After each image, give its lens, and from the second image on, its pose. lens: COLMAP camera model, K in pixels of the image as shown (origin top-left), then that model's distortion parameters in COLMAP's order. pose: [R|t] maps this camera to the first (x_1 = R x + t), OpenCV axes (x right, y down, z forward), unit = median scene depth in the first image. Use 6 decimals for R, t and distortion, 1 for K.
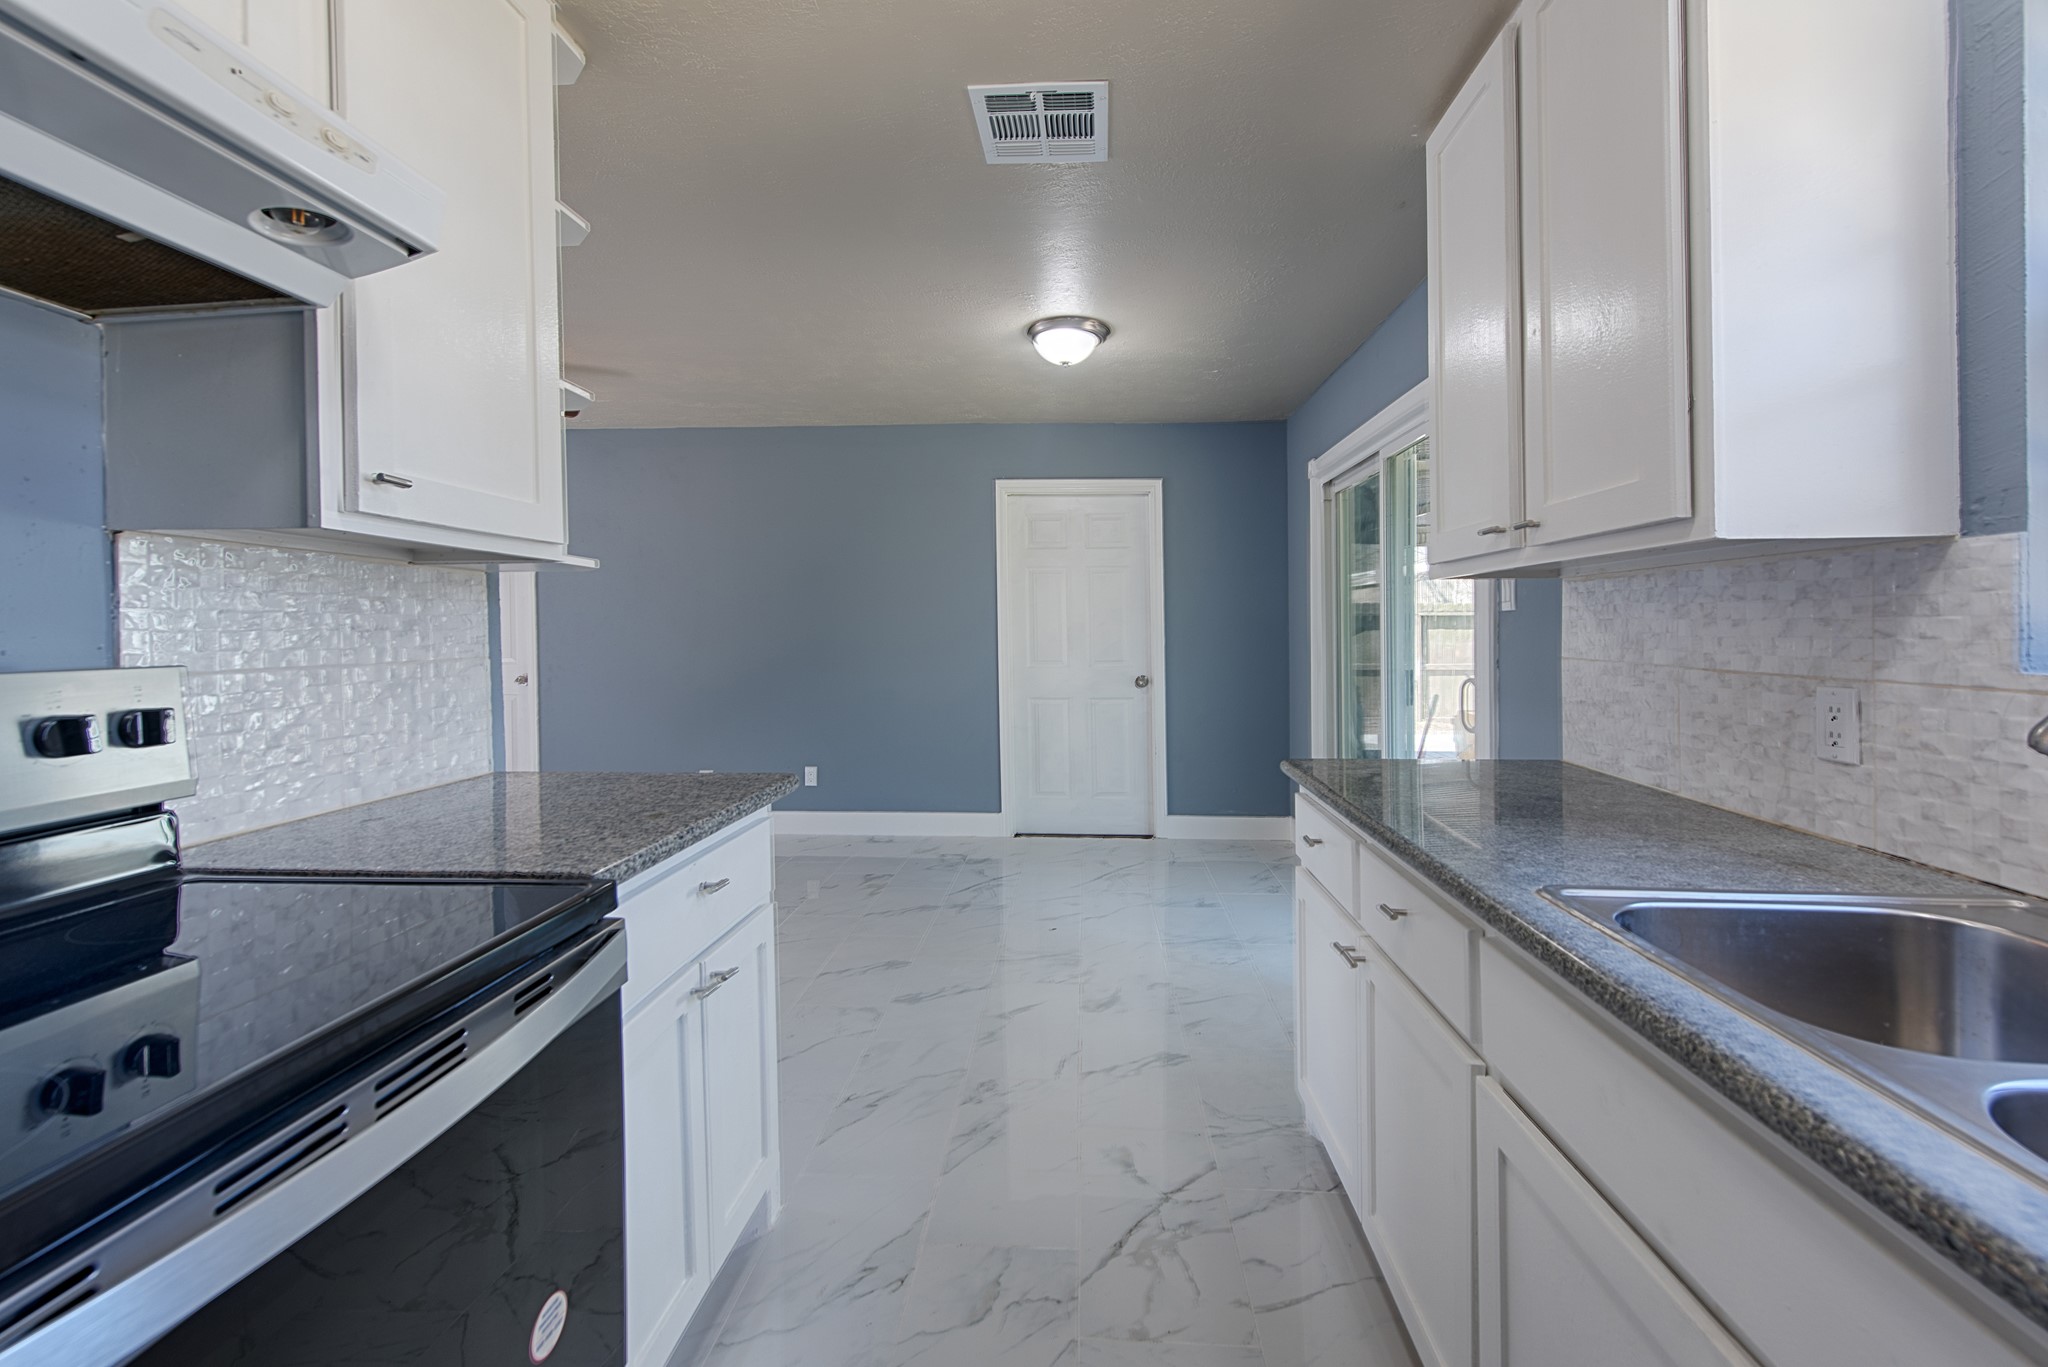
lens RADIAL K [[817.8, 0, 1042.6], [0, 817.8, 624.1], [0, 0, 1]] dist [0.004943, -0.000159]
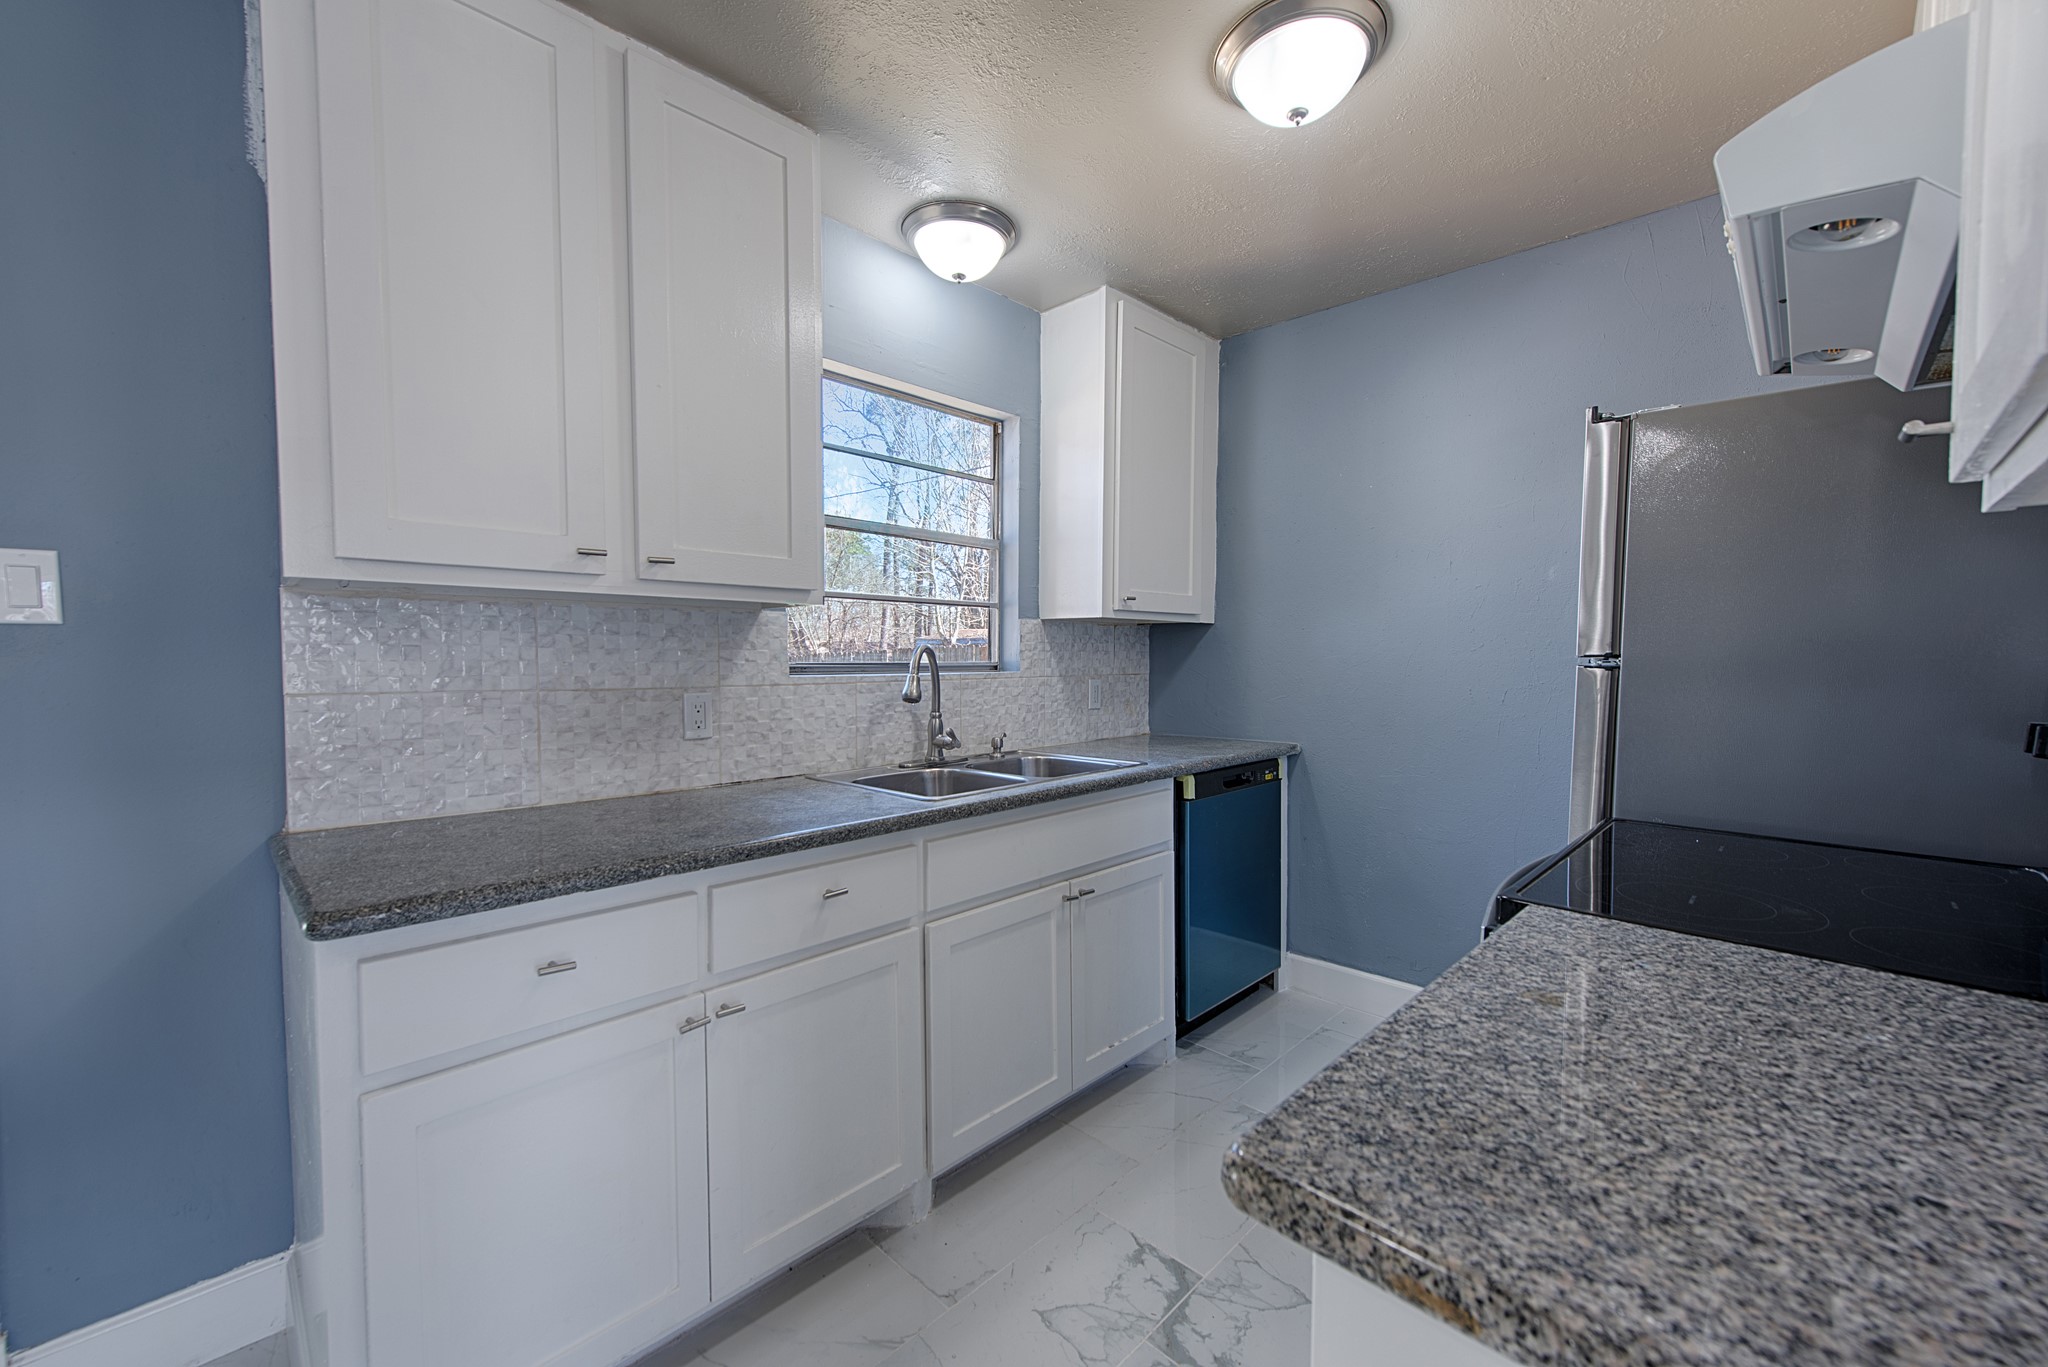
lens RADIAL K [[817.8, 0, 1037.4], [0, 817.8, 692.9], [0, 0, 1]] dist [0.004943, -0.000159]
pose [[-0.756150, -0.030302, 0.653697, -0.508425], [-0.004386, 0.999140, 0.041242, 0.007392], [-0.654384, 0.028318, -0.755632, 1.539938]]
